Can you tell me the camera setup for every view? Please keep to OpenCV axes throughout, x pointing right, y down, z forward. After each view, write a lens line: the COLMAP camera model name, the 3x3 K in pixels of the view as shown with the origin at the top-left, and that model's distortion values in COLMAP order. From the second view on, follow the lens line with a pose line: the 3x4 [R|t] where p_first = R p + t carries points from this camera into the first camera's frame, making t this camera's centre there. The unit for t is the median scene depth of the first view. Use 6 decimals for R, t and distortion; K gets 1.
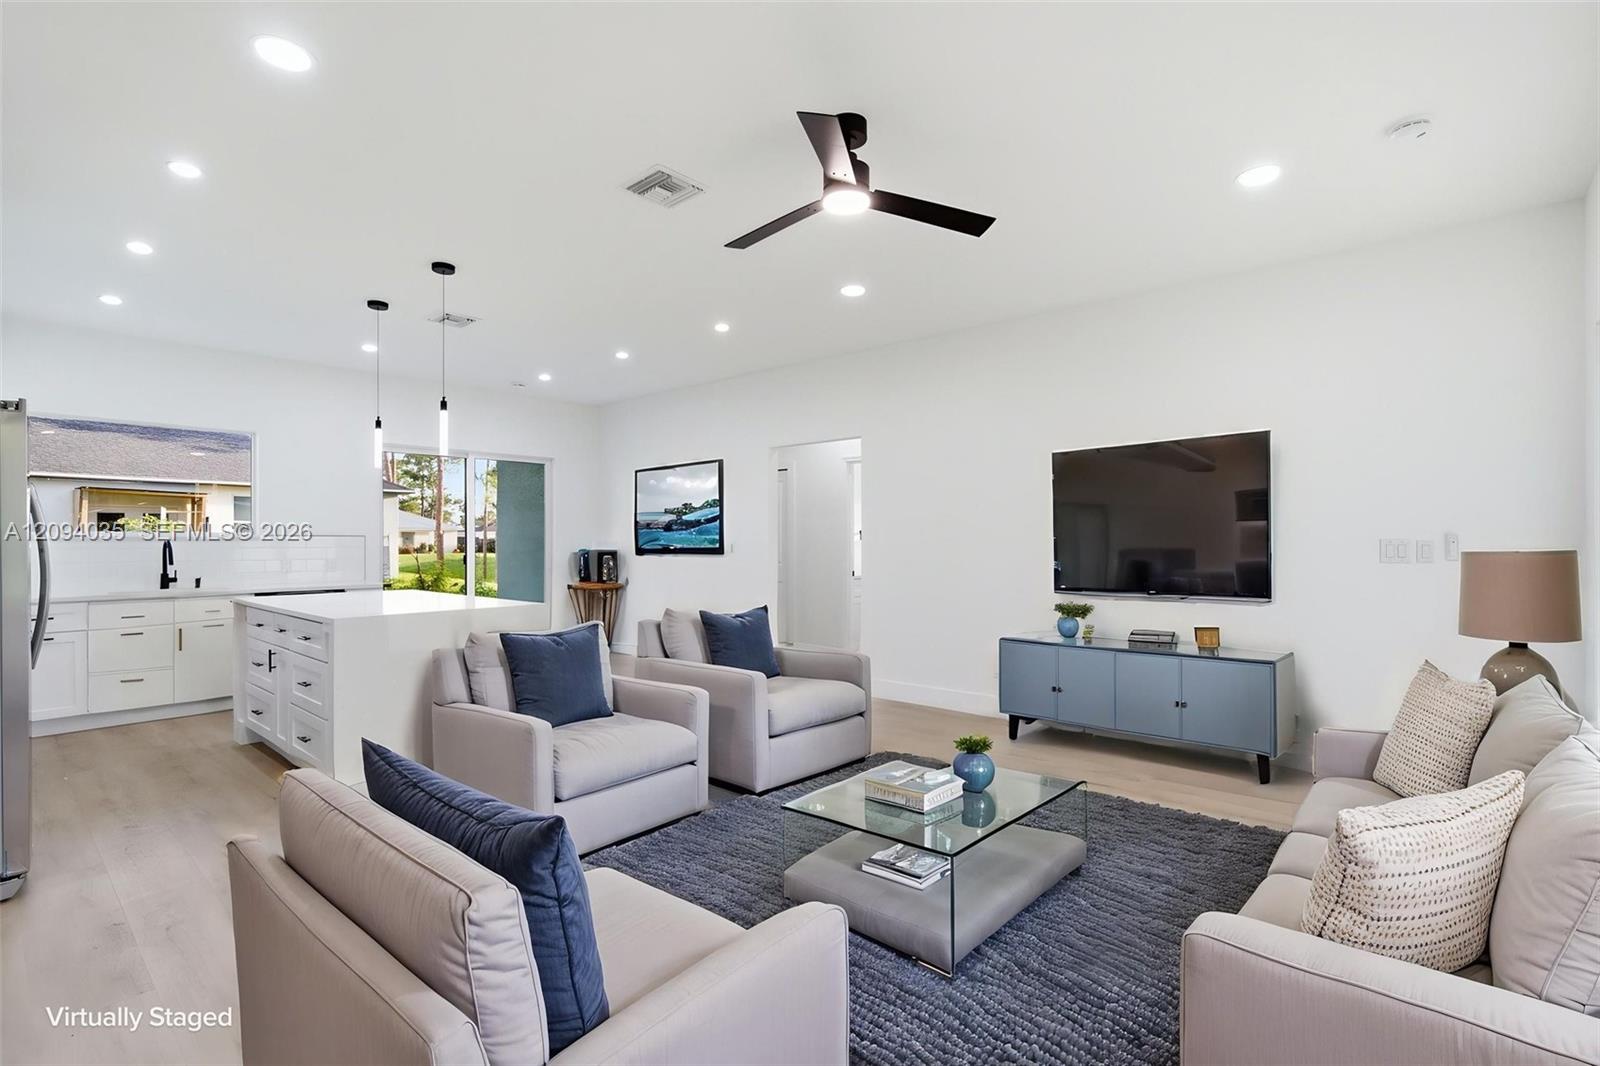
lens RADIAL K [[763.9, 0, 799.8], [0, 763.9, 536.7], [0, 0, 1]] dist [-0.005398, 0.001352]
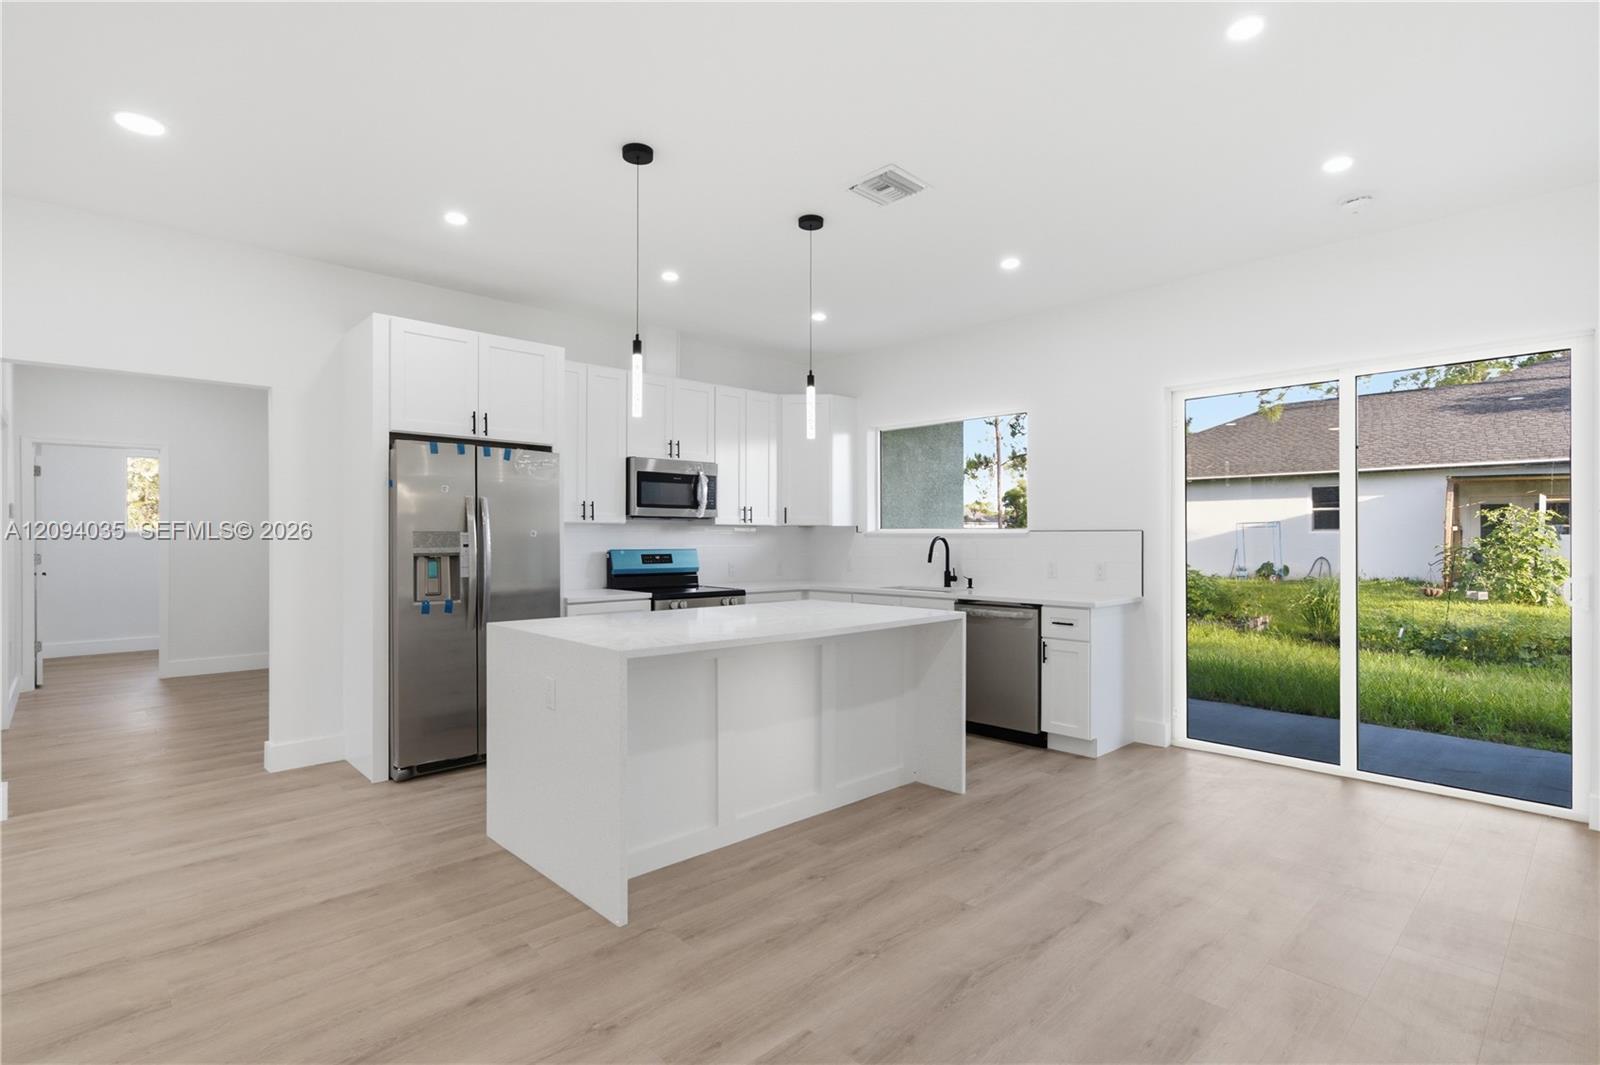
lens RADIAL K [[763.9, 0, 788.9], [0, 763.9, 544.0], [0, 0, 1]] dist [-0.005398, 0.001352]
pose [[-0.102352, 0.007858, -0.994717, 0.359578], [0.008078, 0.999942, 0.007068, 0.009787], [0.994715, -0.007312, -0.102409, 1.963317]]
